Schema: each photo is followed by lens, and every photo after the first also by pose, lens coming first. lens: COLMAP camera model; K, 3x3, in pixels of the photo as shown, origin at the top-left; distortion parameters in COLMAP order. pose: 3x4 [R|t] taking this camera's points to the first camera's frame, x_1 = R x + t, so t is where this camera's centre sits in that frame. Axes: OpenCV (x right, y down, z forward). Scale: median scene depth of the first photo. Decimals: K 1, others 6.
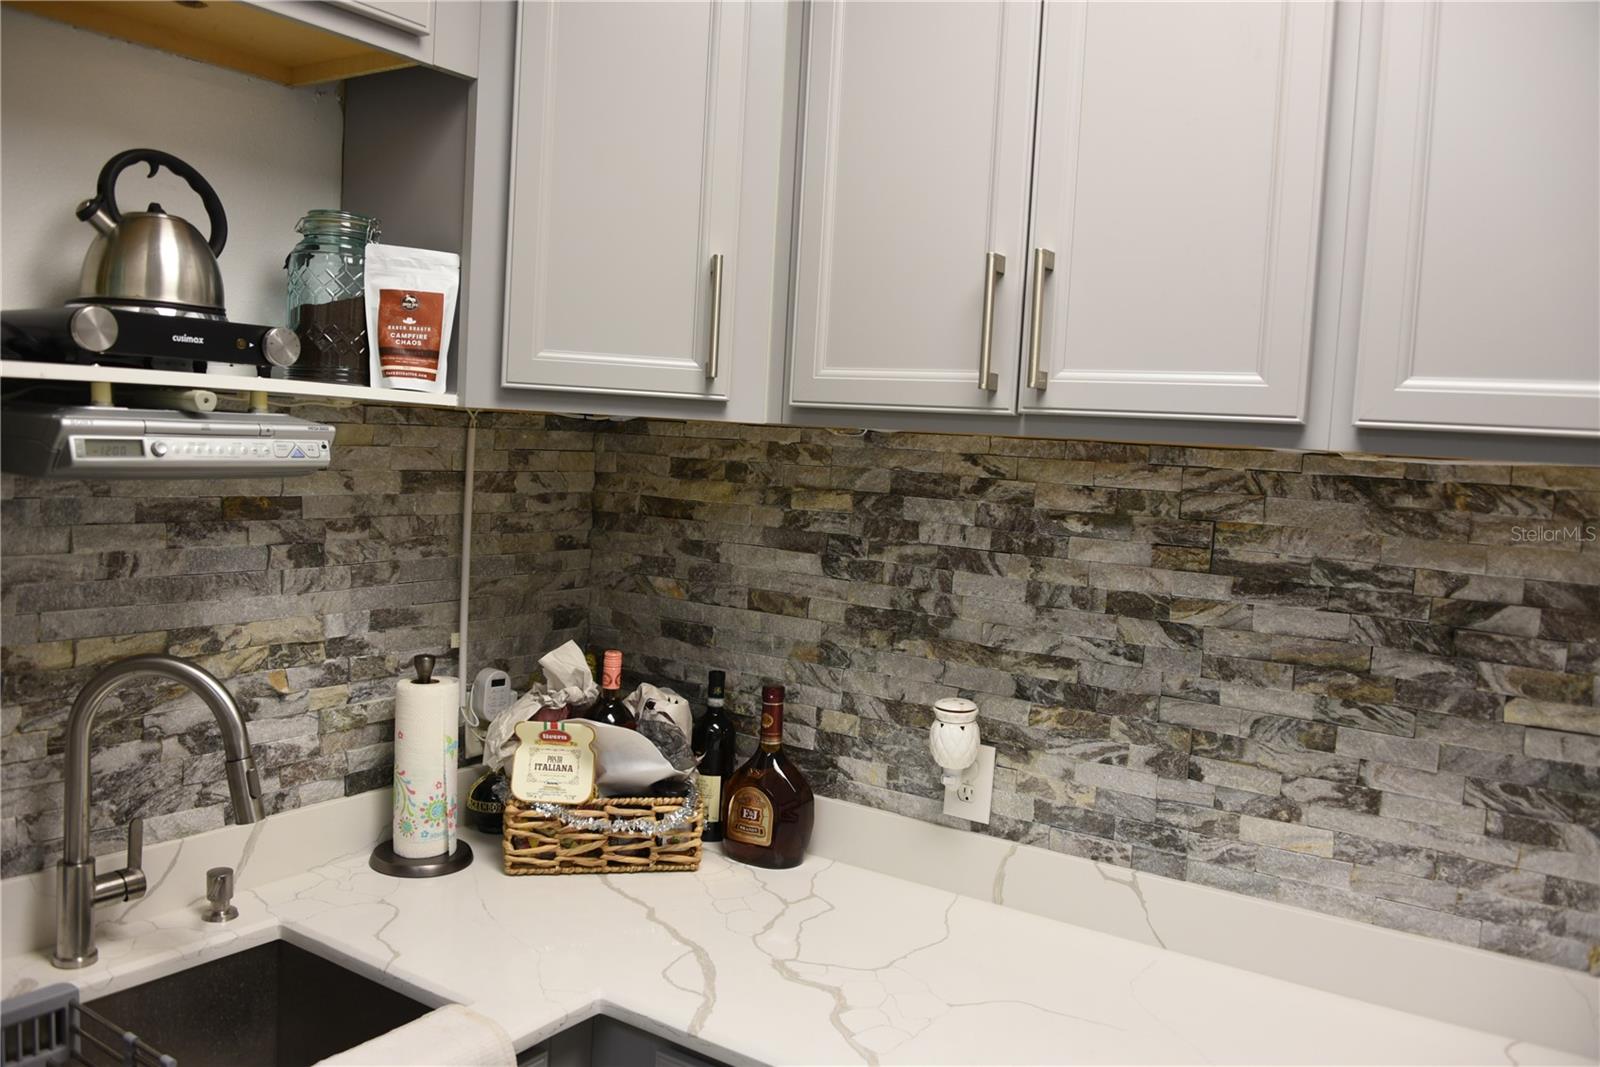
lens RADIAL K [[1258.4, 0, 800.0], [0, 1258.4, 533.5], [0, 0, 1]] dist [-0.049183, -0.003507]
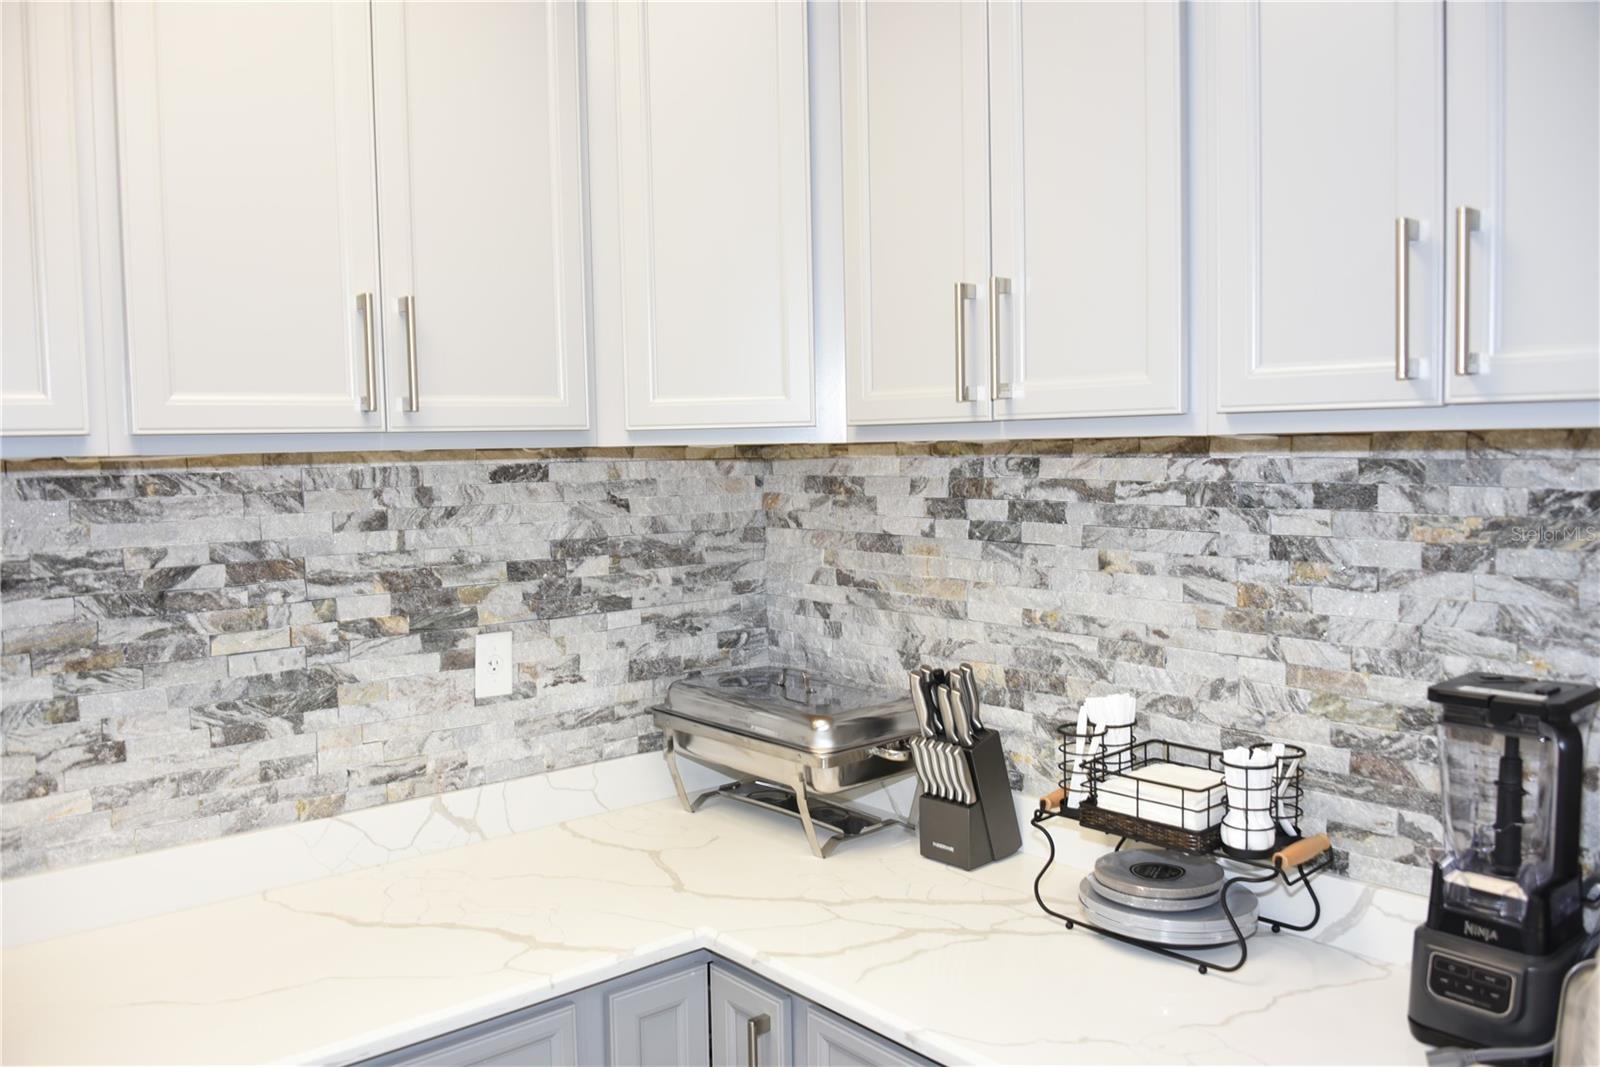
lens RADIAL K [[1258.4, 0, 800.0], [0, 1258.4, 533.5], [0, 0, 1]] dist [-0.049183, -0.003507]
pose [[0.270975, -0.129415, 0.953847, -0.458187], [0.107109, 0.988821, 0.103732, -0.040043], [-0.956609, 0.074057, 0.281808, 0.045210]]
